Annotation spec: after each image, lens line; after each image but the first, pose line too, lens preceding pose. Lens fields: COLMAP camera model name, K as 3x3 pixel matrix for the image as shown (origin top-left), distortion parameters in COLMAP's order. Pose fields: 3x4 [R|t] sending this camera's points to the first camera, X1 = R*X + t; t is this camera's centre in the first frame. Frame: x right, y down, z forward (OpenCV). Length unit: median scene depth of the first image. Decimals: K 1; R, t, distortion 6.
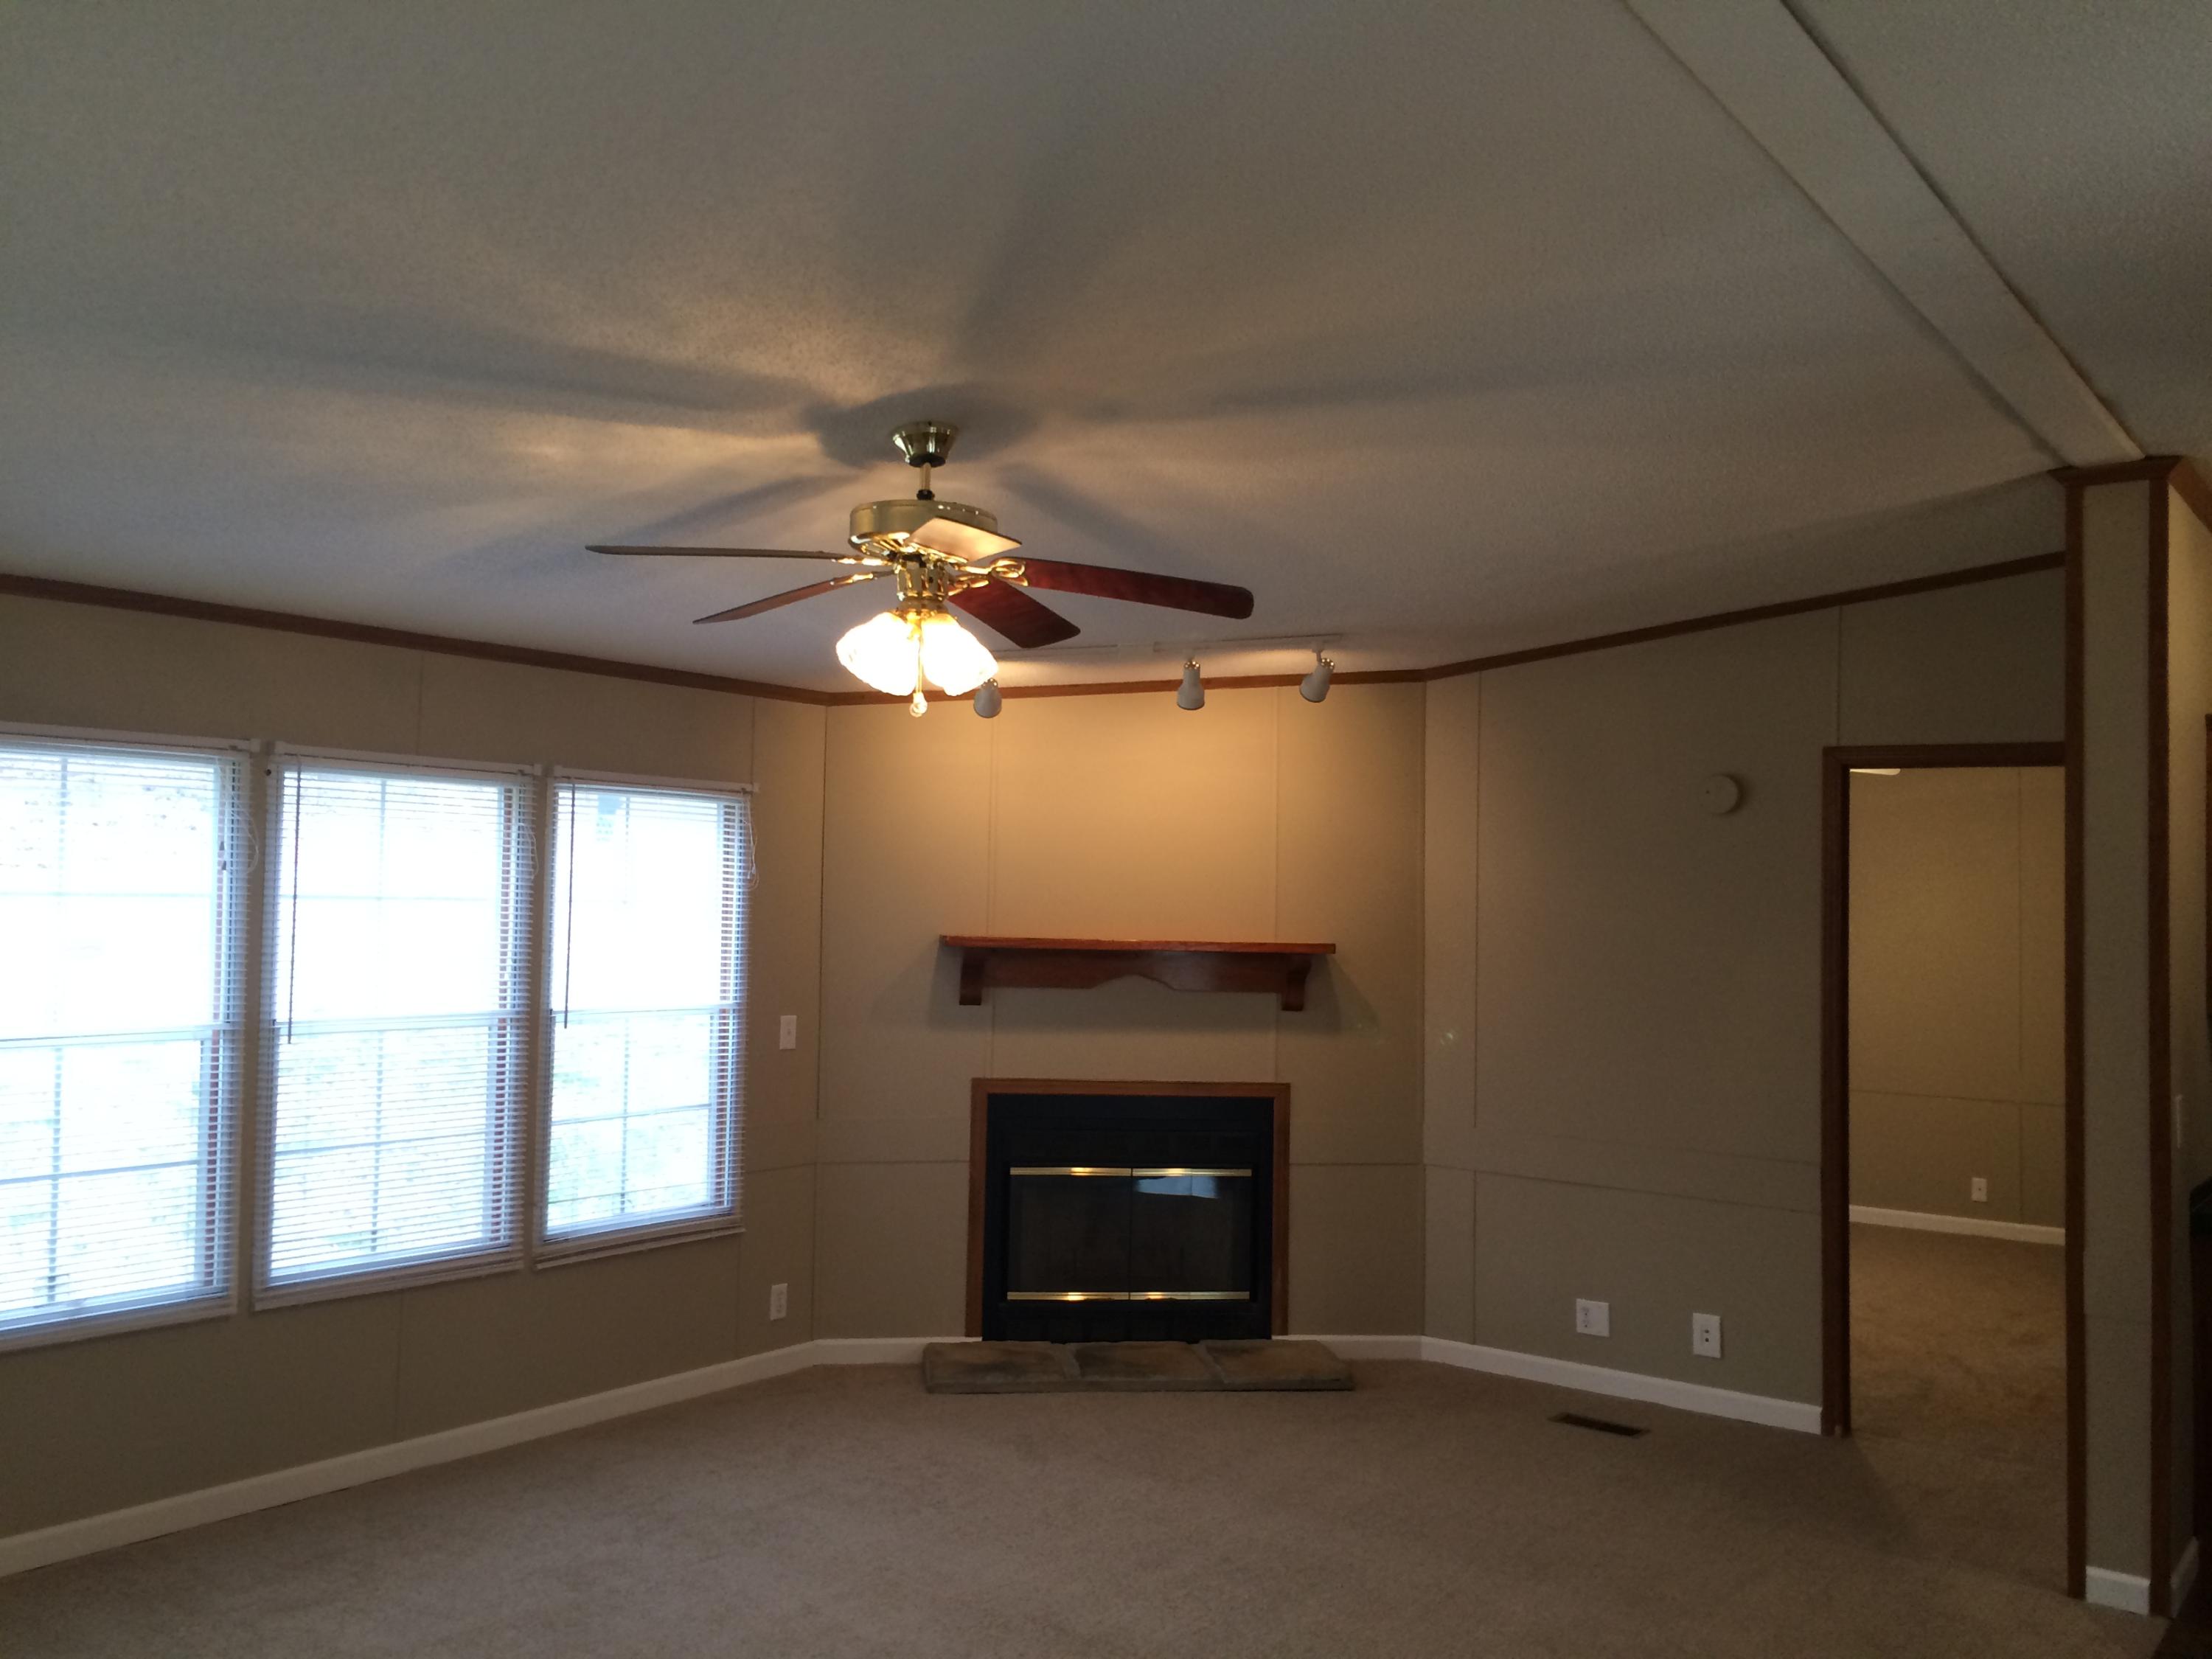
lens RADIAL K [[1910.7, 0, 1106.0], [0, 1910.7, 829.5], [0, 0, 1]] dist [0.073407, -0.007022]
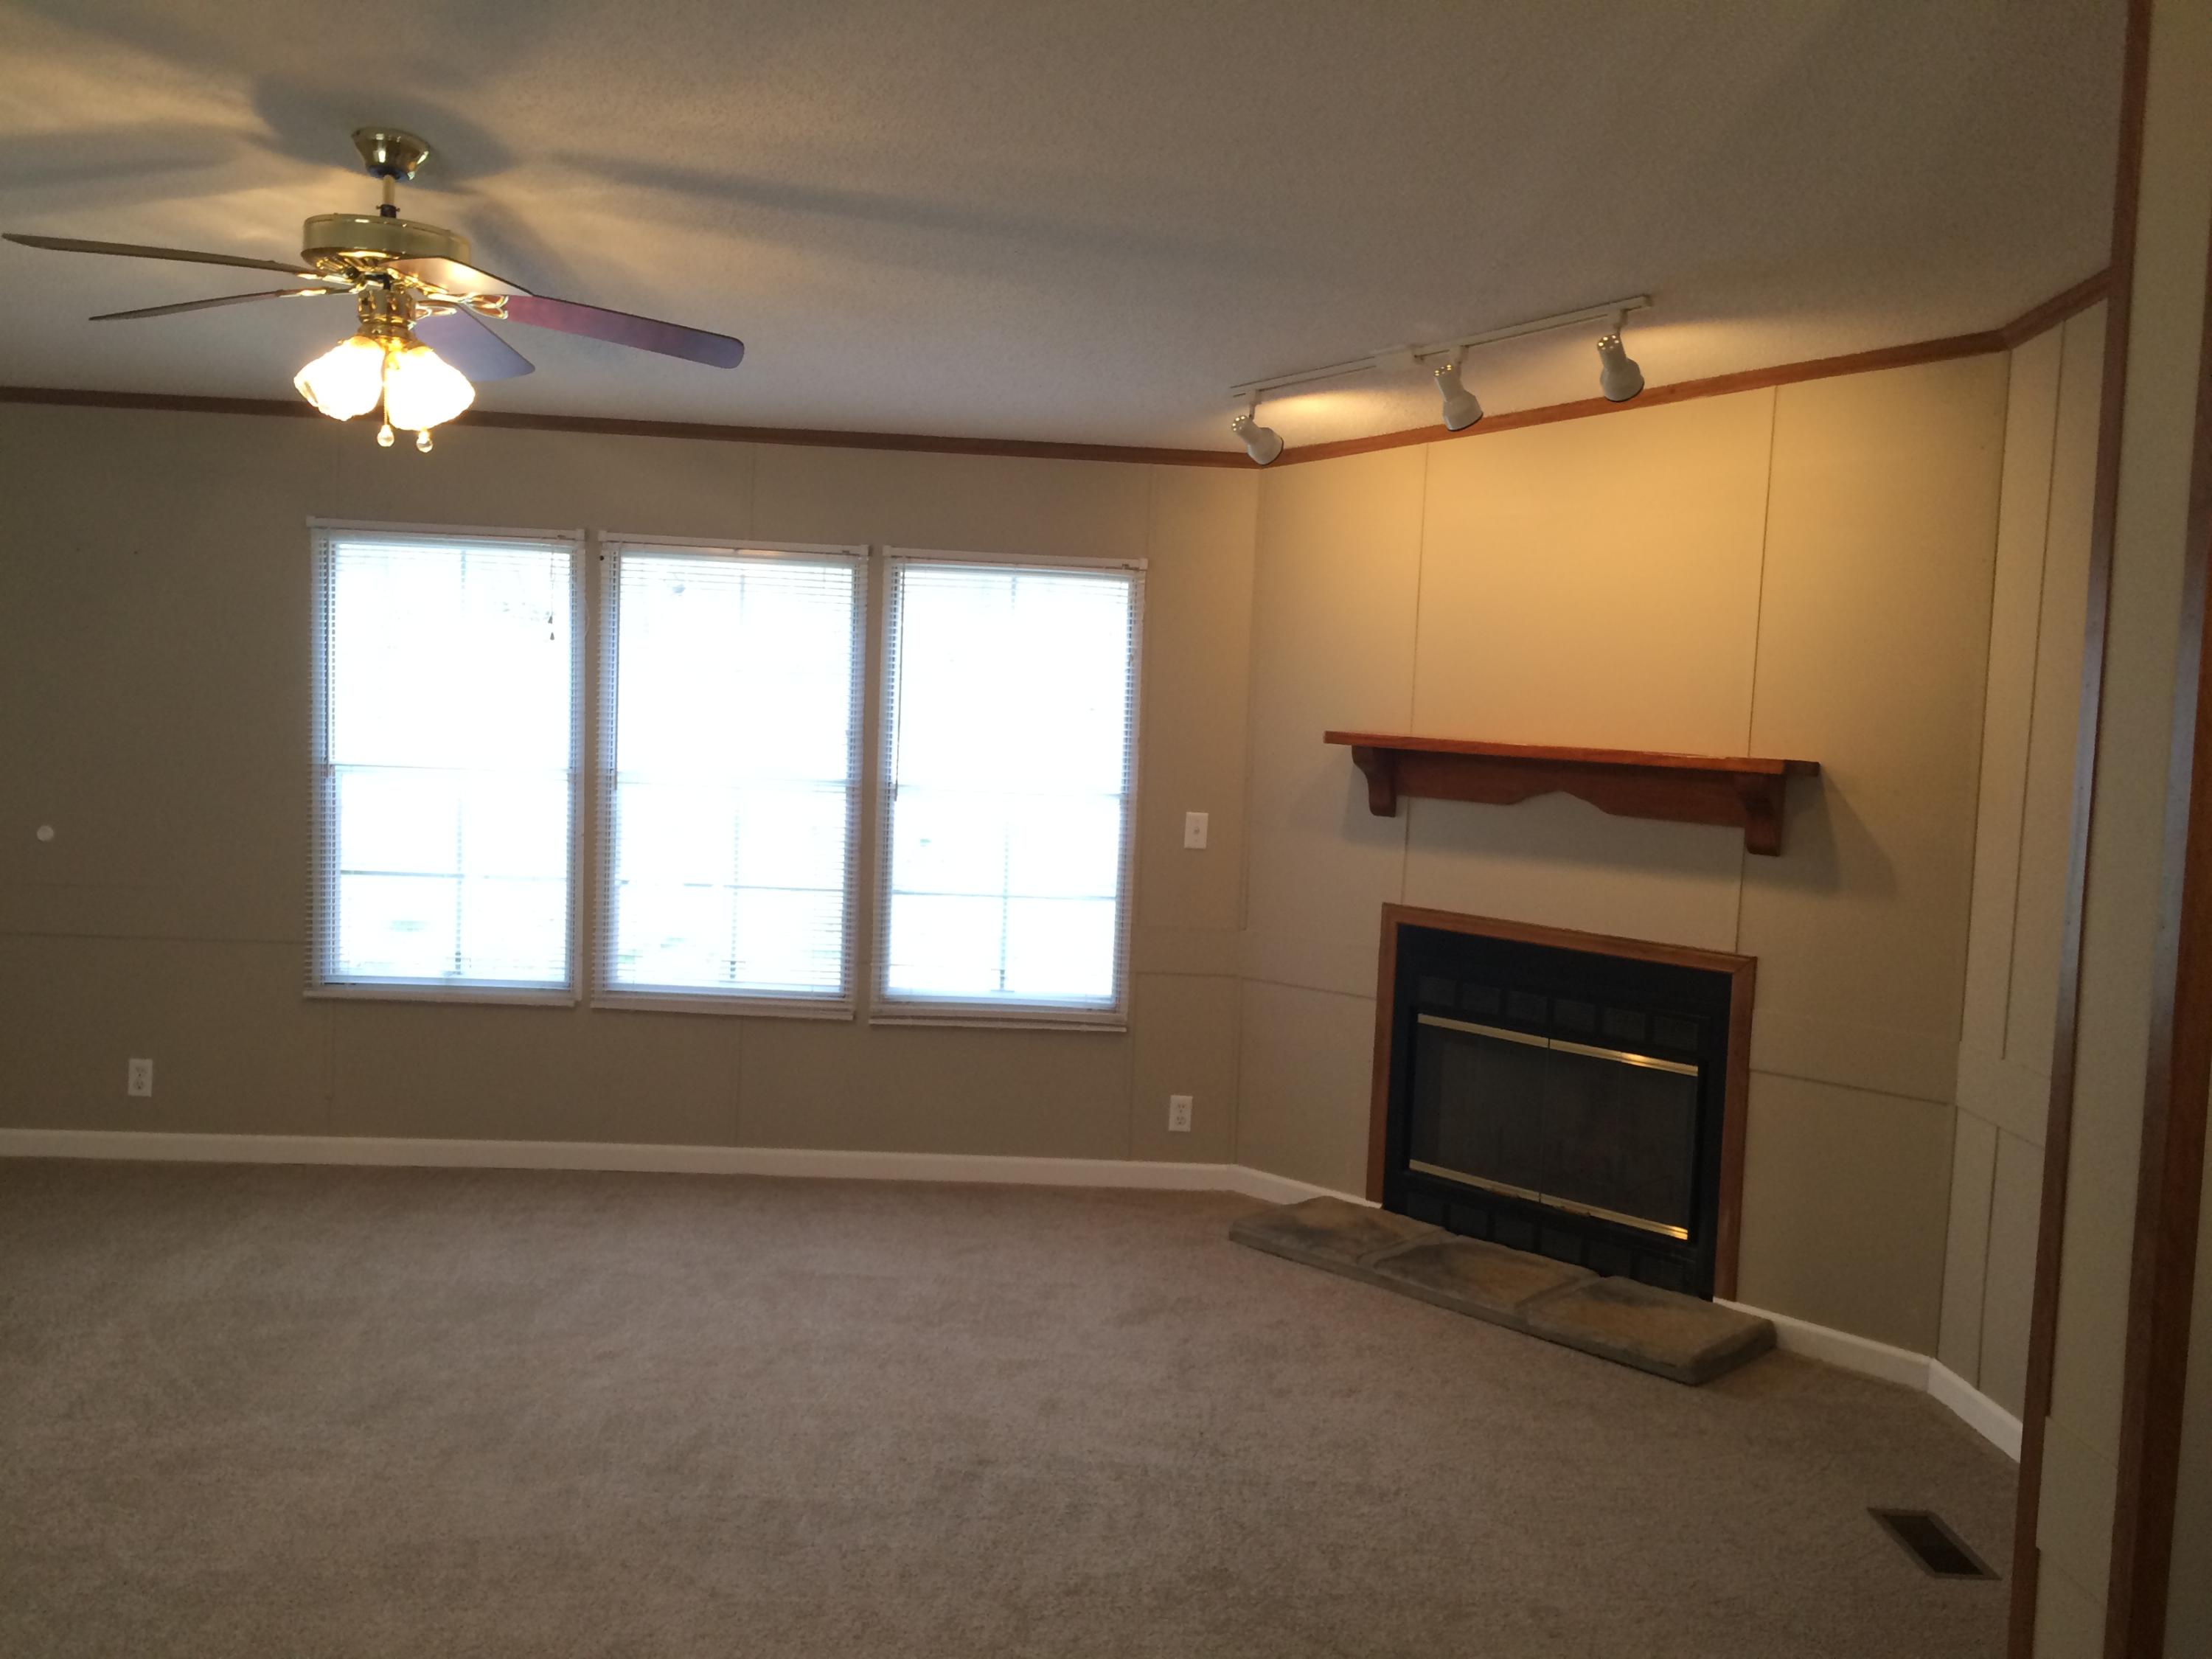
lens RADIAL K [[1910.7, 0, 1106.0], [0, 1910.7, 829.5], [0, 0, 1]] dist [0.073407, -0.007022]
pose [[0.624019, 0.066711, -0.778557, 0.535956], [-0.001864, 0.996473, 0.083889, 0.028889], [0.781407, -0.050897, 0.621942, 0.402534]]
